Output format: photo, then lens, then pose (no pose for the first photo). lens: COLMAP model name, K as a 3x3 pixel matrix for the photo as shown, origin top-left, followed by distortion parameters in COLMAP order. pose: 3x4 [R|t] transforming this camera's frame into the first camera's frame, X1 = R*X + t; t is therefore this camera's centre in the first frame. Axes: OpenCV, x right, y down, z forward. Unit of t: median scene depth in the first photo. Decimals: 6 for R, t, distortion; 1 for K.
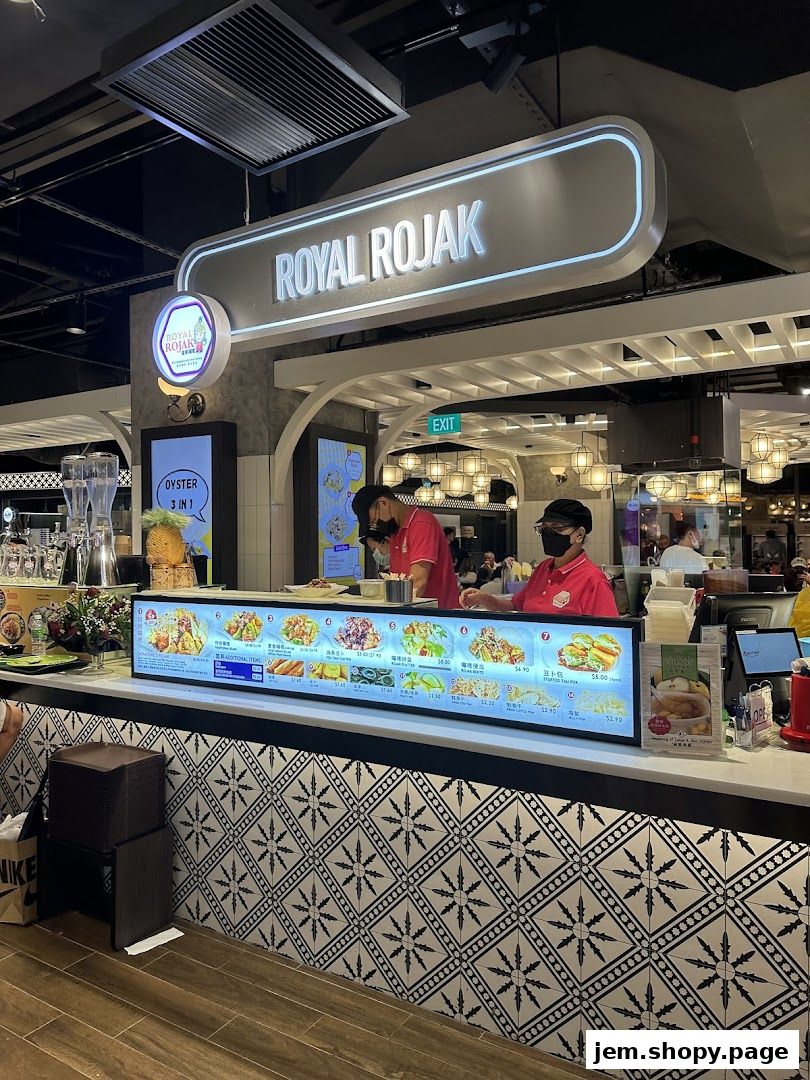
lens RADIAL K [[764.1, 0, 405.0], [0, 764.1, 540.0], [0, 0, 1]] dist [0.116687, -0.190915]
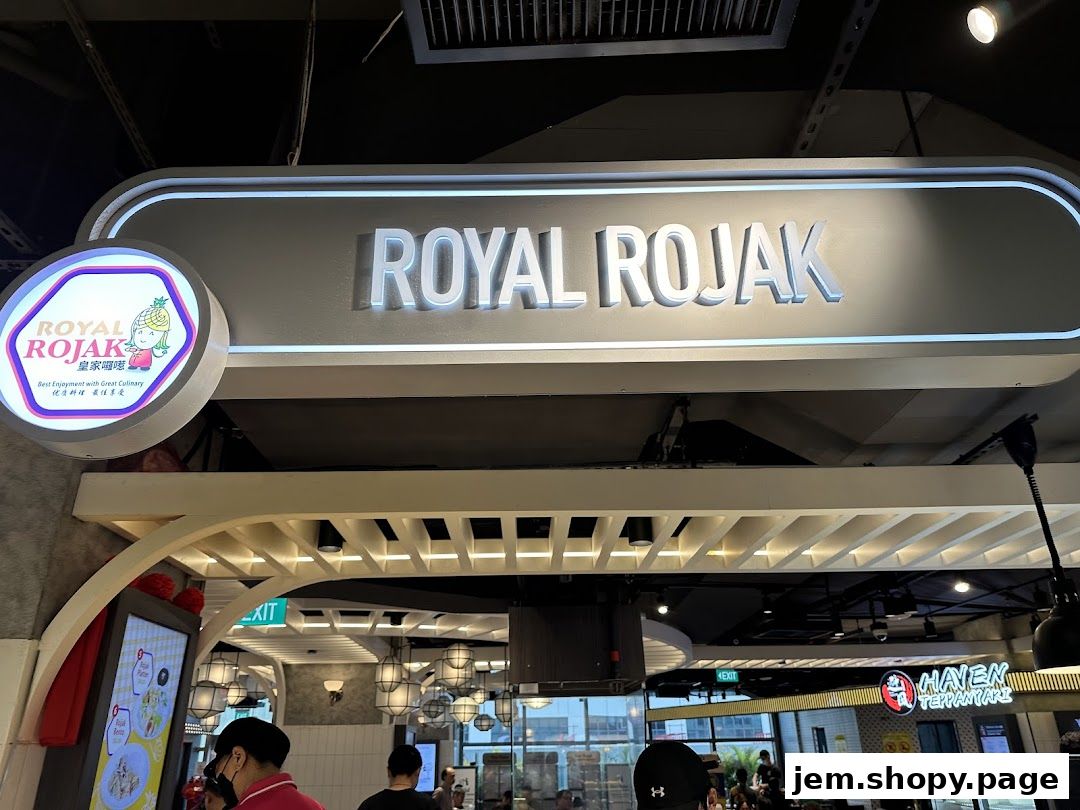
lens RADIAL K [[764.1, 0, 540.0], [0, 764.1, 405.0], [0, 0, 1]] dist [0.116687, -0.190915]
pose [[0.846219, 0.216396, 0.486916, -0.297045], [0.009528, 0.907528, -0.419883, -0.052131], [-0.532751, 0.359952, 0.765905, 0.603650]]
